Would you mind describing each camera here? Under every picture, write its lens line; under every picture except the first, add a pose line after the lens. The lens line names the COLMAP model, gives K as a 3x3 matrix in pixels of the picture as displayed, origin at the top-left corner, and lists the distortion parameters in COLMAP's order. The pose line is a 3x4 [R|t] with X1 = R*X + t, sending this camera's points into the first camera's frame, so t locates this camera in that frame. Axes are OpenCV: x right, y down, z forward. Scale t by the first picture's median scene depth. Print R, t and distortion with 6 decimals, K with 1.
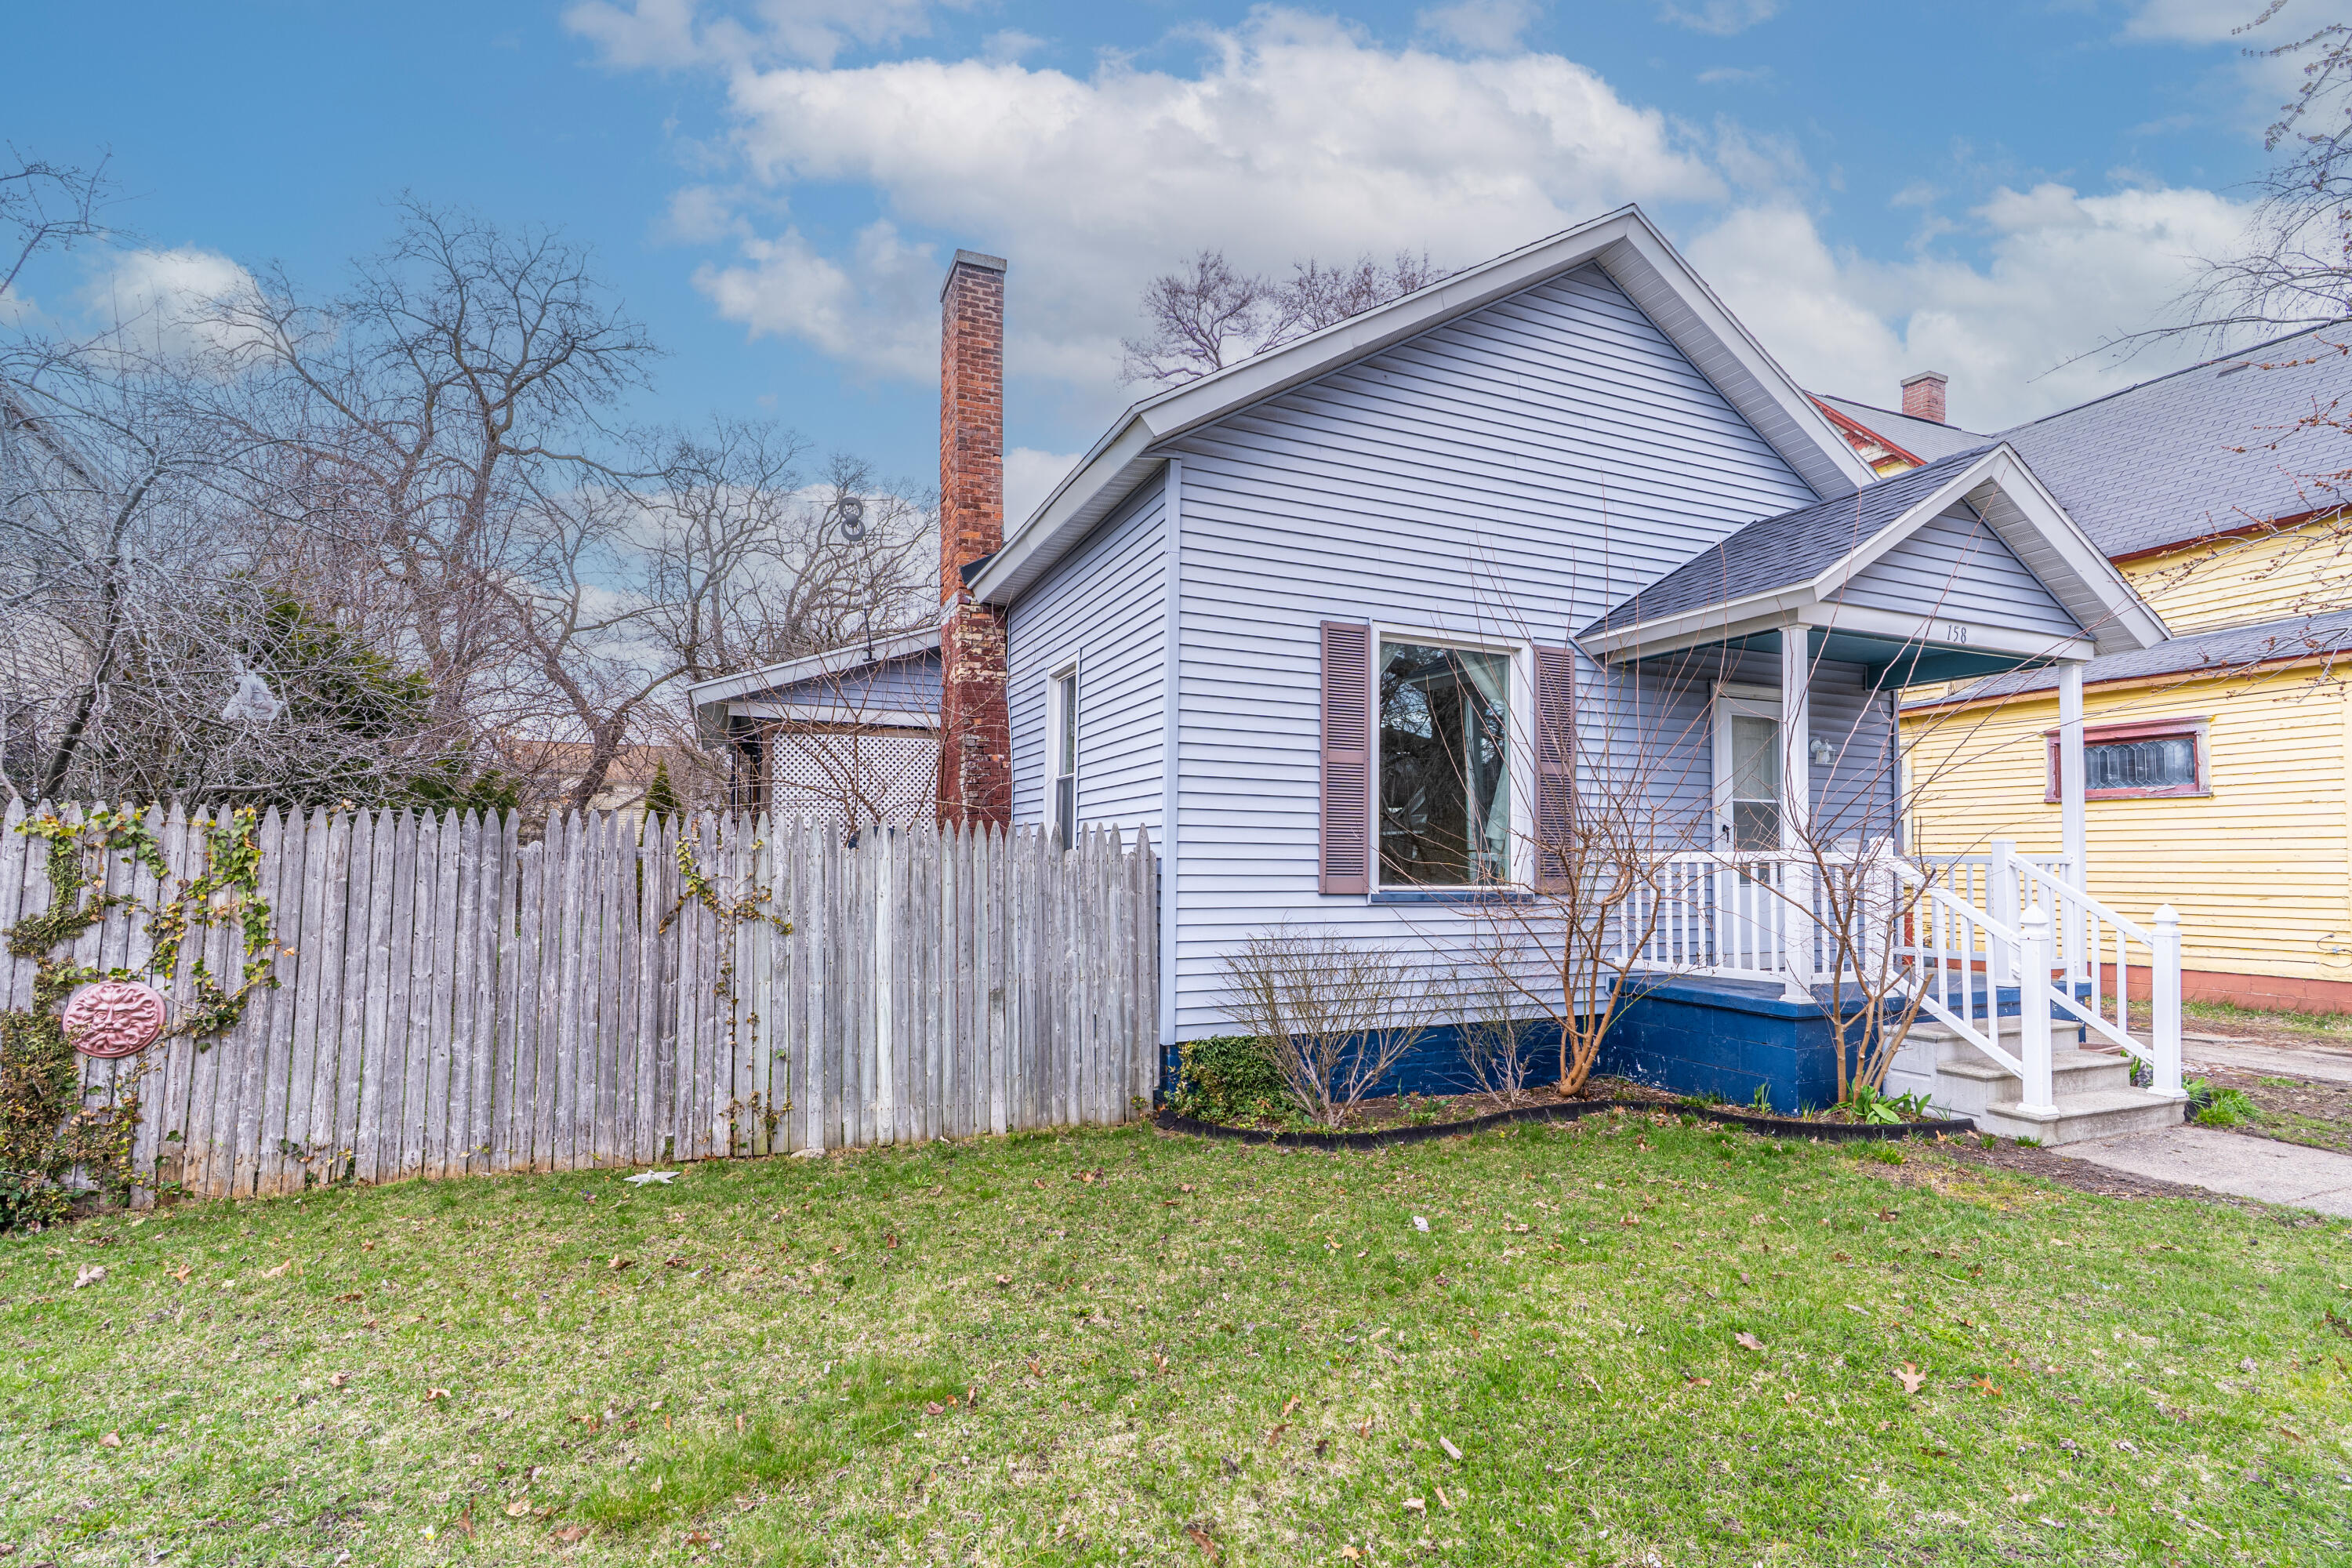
lens RADIAL K [[1077.8, 0, 1175.9], [0, 1077.8, 825.6], [0, 0, 1]] dist [-0.003014, -0.000361]
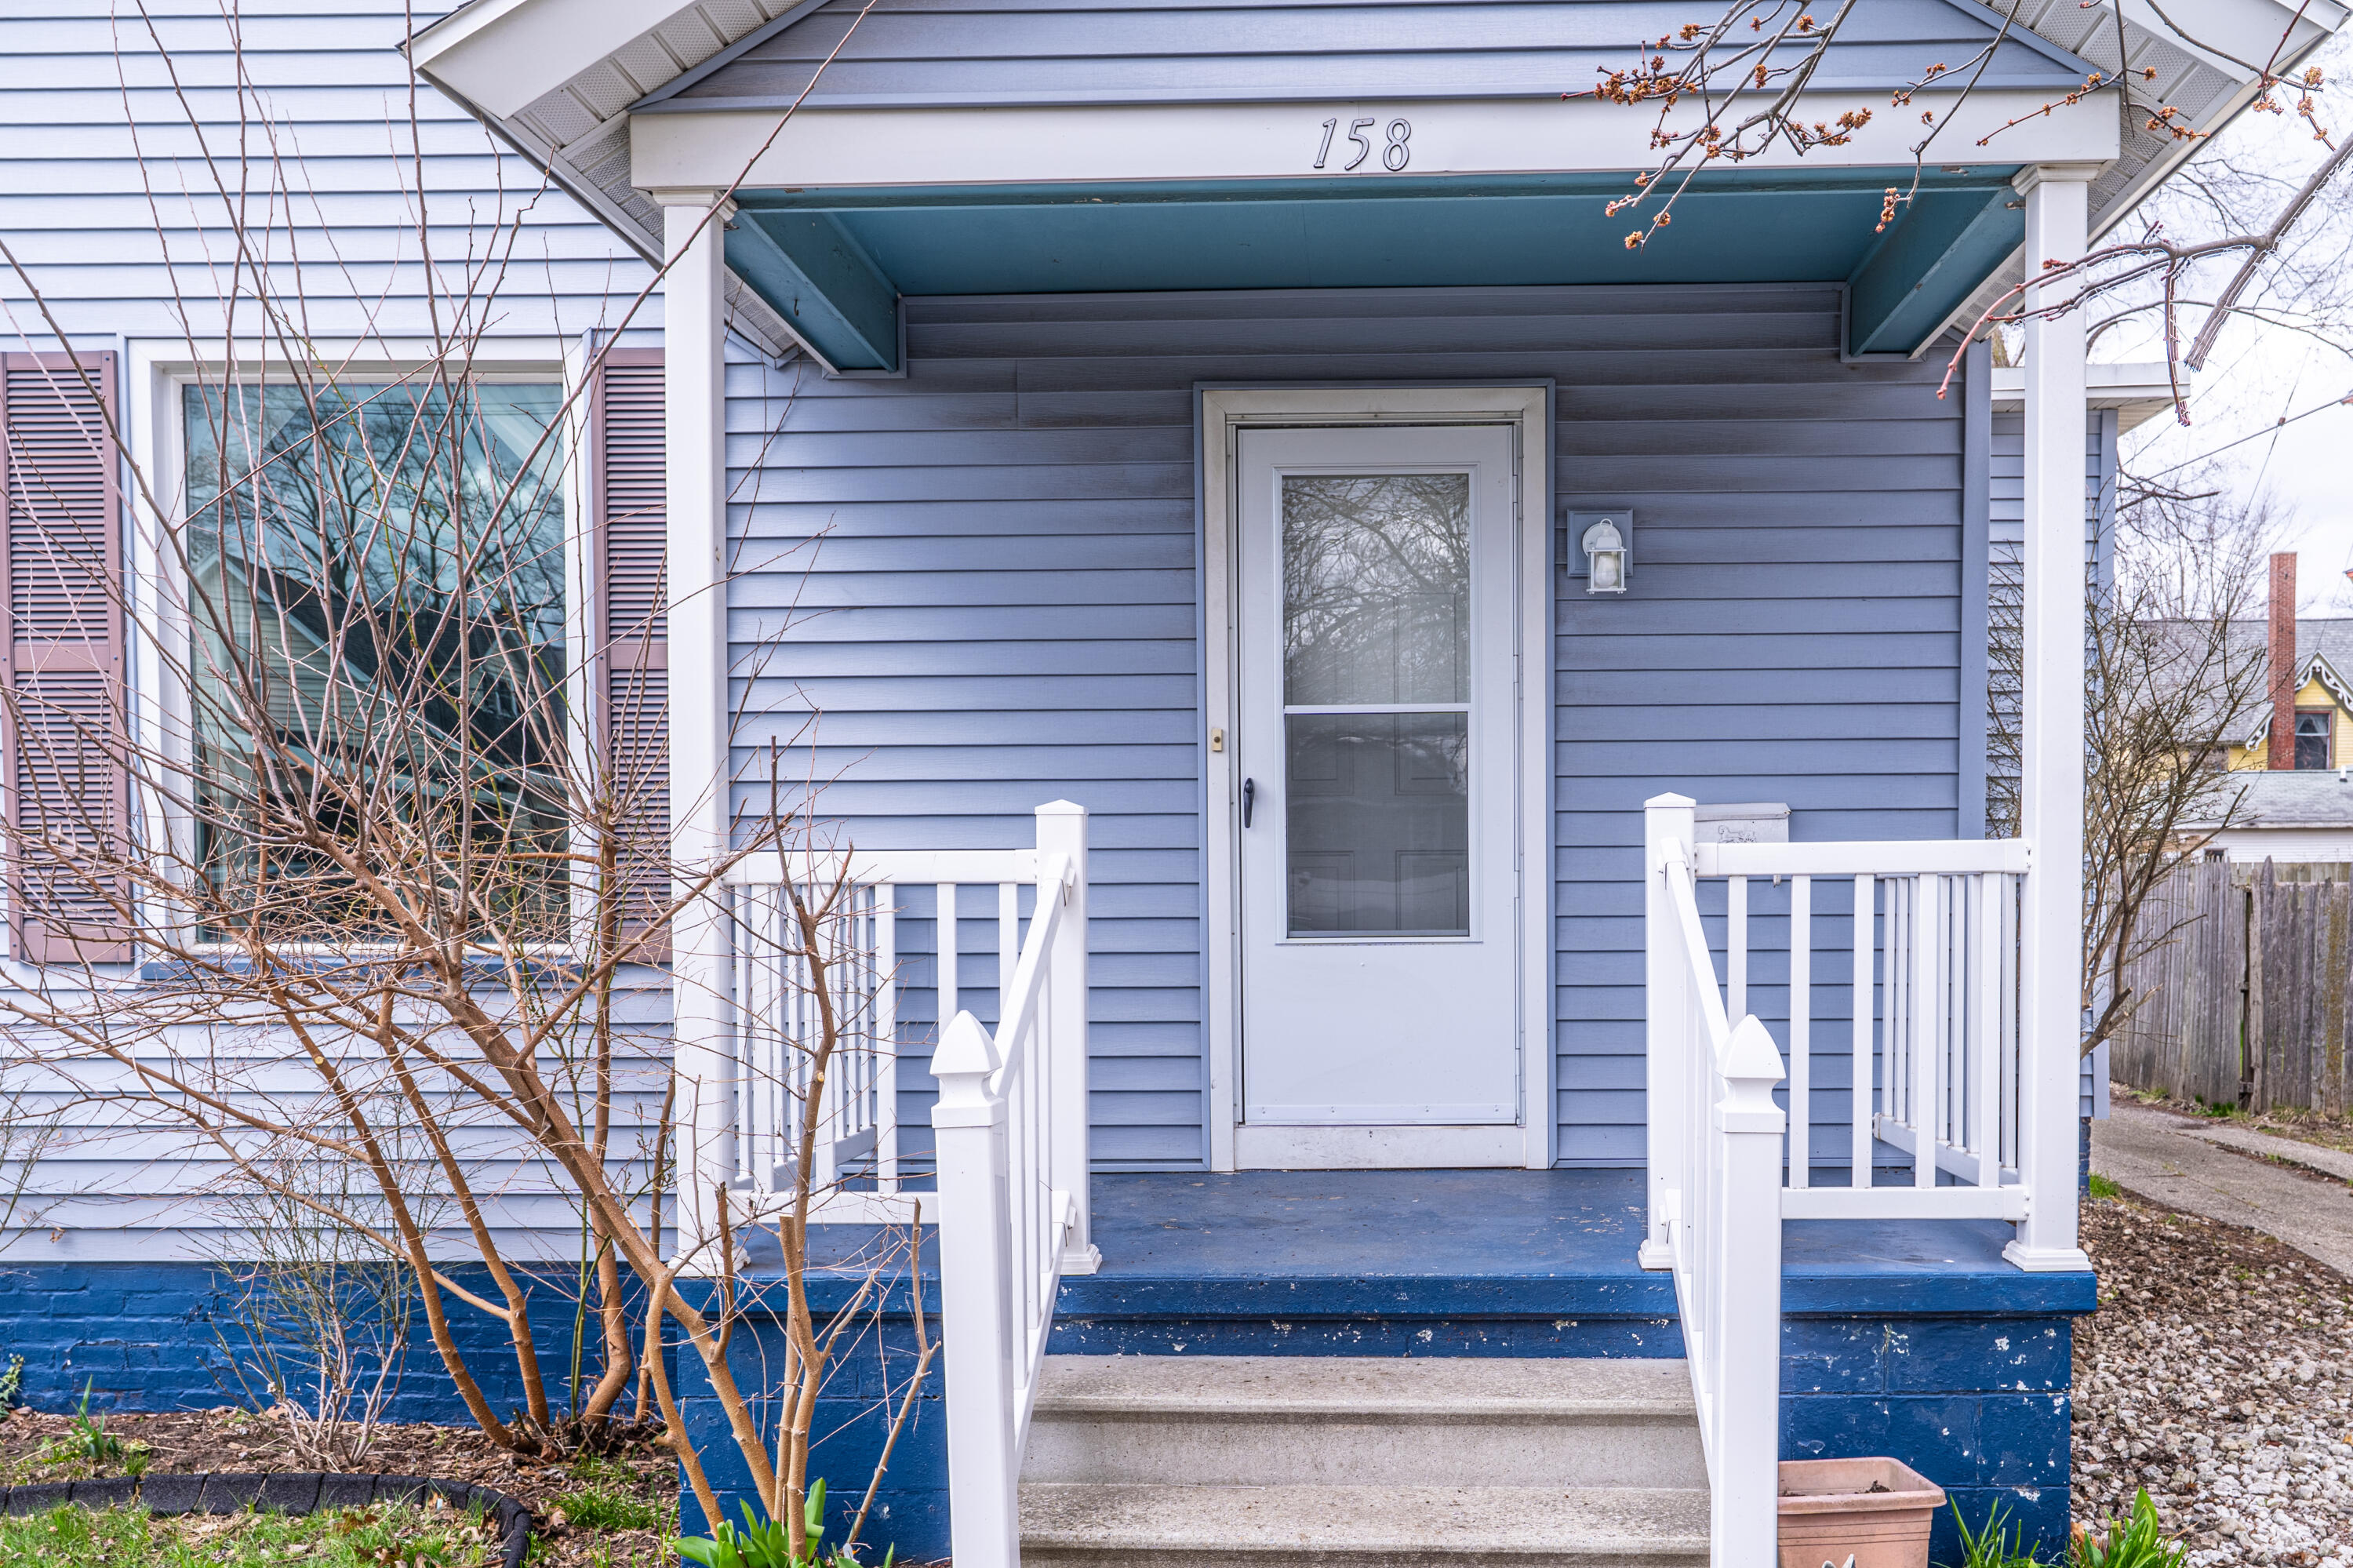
lens RADIAL K [[2020.3, 0, 1176.1], [0, 2020.3, 962.0], [0, 0, 1]] dist [0.004013, -0.000558]
pose [[0.904959, 0.002814, -0.425490, 1.138972], [0.024477, 0.997978, 0.058660, 0.030386], [0.424795, -0.063499, 0.903060, 0.522306]]
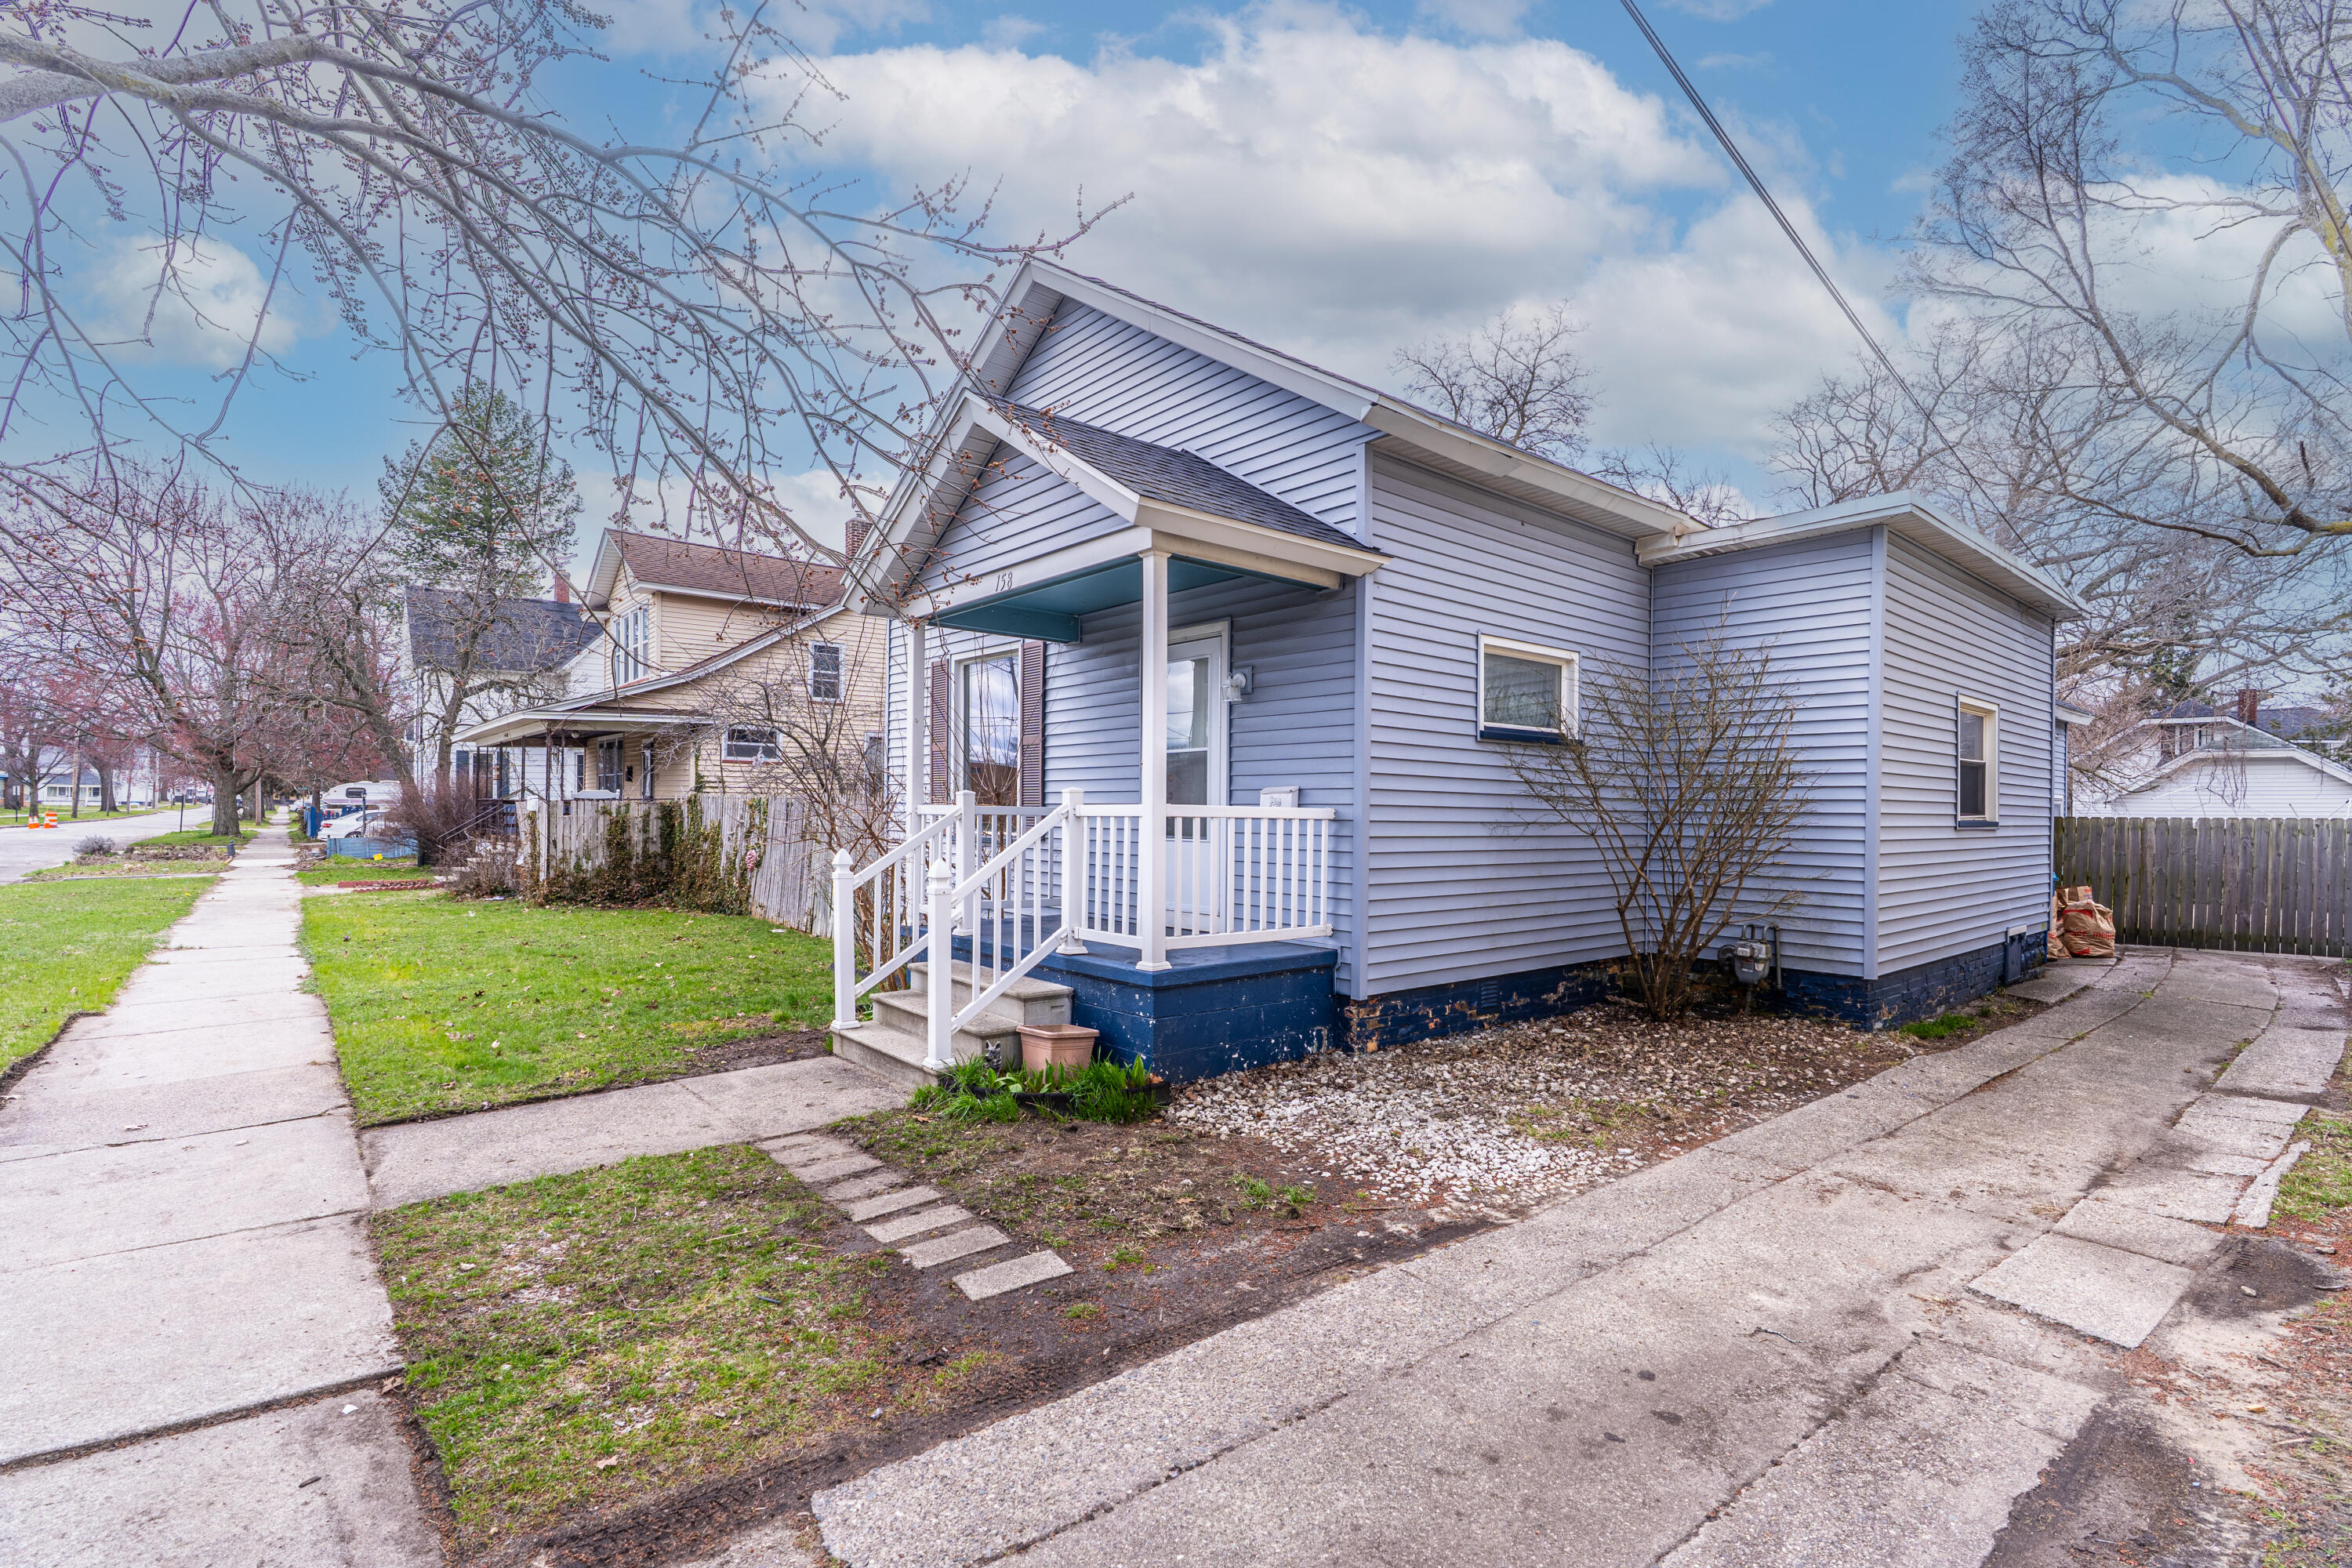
lens RADIAL K [[1060.5, 0, 1177.5], [0, 1060.5, 828.5], [0, 0, 1]] dist [-0.001944, -0.000049]
pose [[0.286036, 0.006703, -0.958195, 2.116457], [0.028623, 0.999470, 0.015536, 0.044811], [0.957791, -0.031870, 0.285693, 1.077369]]
